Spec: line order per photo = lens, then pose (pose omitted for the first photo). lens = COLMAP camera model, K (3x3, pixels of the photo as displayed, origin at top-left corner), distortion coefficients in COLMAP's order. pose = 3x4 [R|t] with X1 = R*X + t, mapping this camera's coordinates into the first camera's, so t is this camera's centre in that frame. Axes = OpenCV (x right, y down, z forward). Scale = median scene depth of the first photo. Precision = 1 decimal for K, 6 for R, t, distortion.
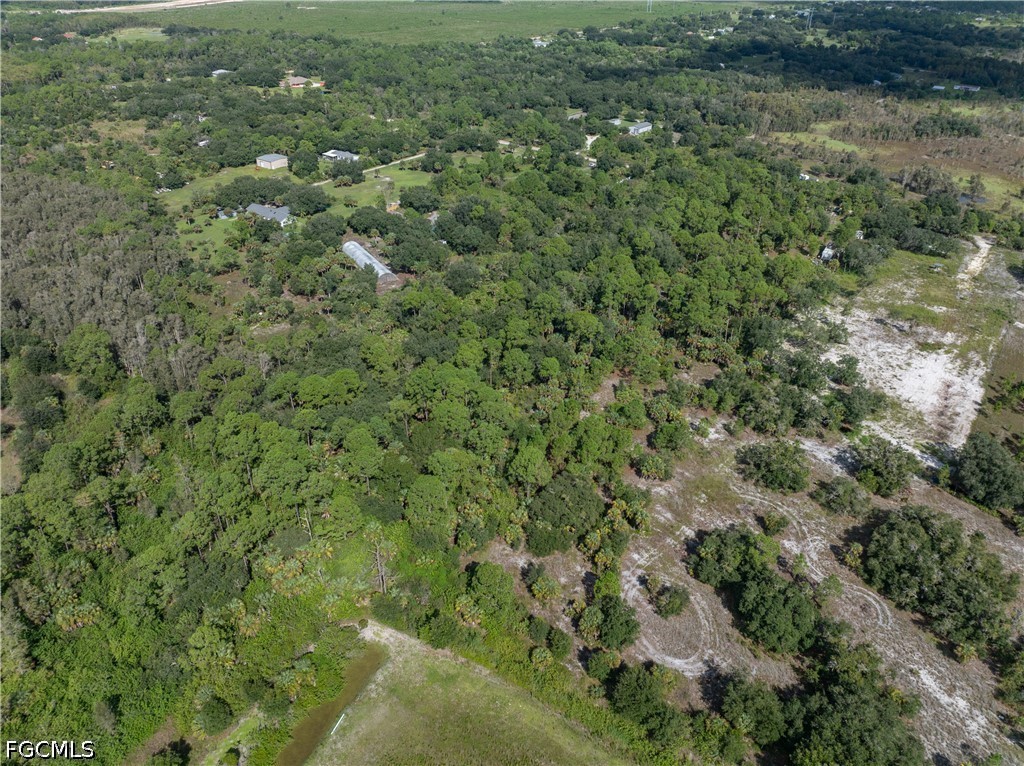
lens RADIAL K [[738.0, 0, 512.0], [0, 738.0, 383.0], [0, 0, 1]] dist [-0.036059, 0.002687]
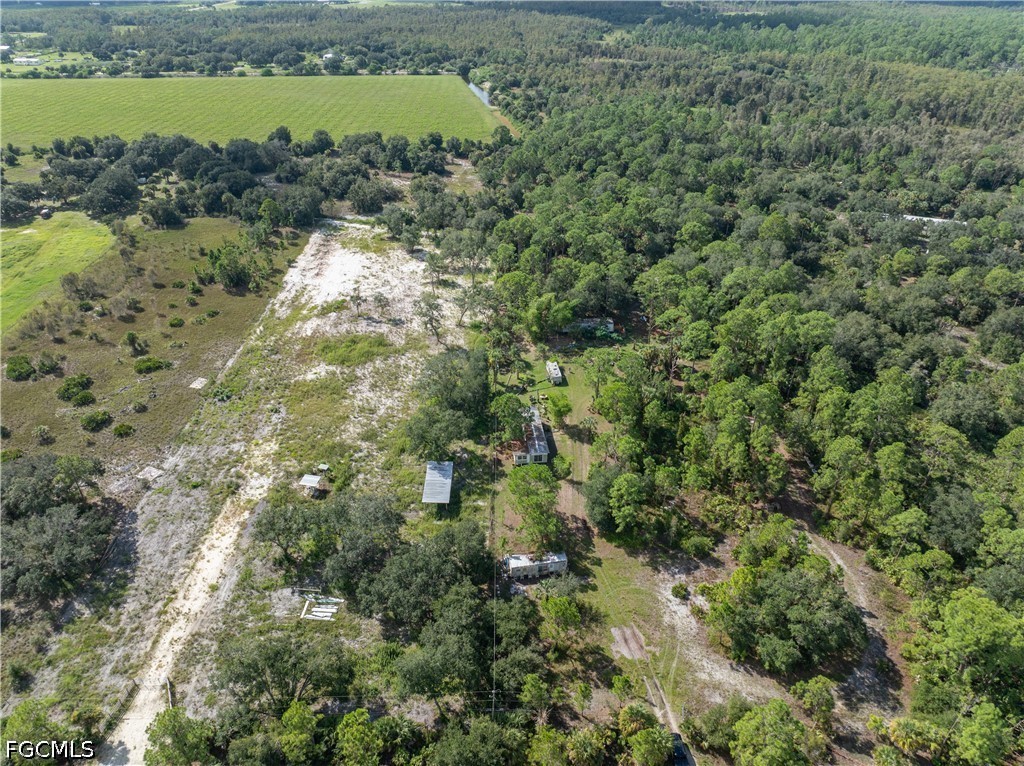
lens RADIAL K [[721.7, 0, 513.4], [0, 721.7, 377.9], [0, 0, 1]] dist [-0.035438, -0.001175]
pose [[-0.793183, 0.296636, -0.531853, 0.753991], [-0.326632, 0.529870, 0.782655, -0.615560], [0.513977, 0.794509, -0.323393, 1.241902]]
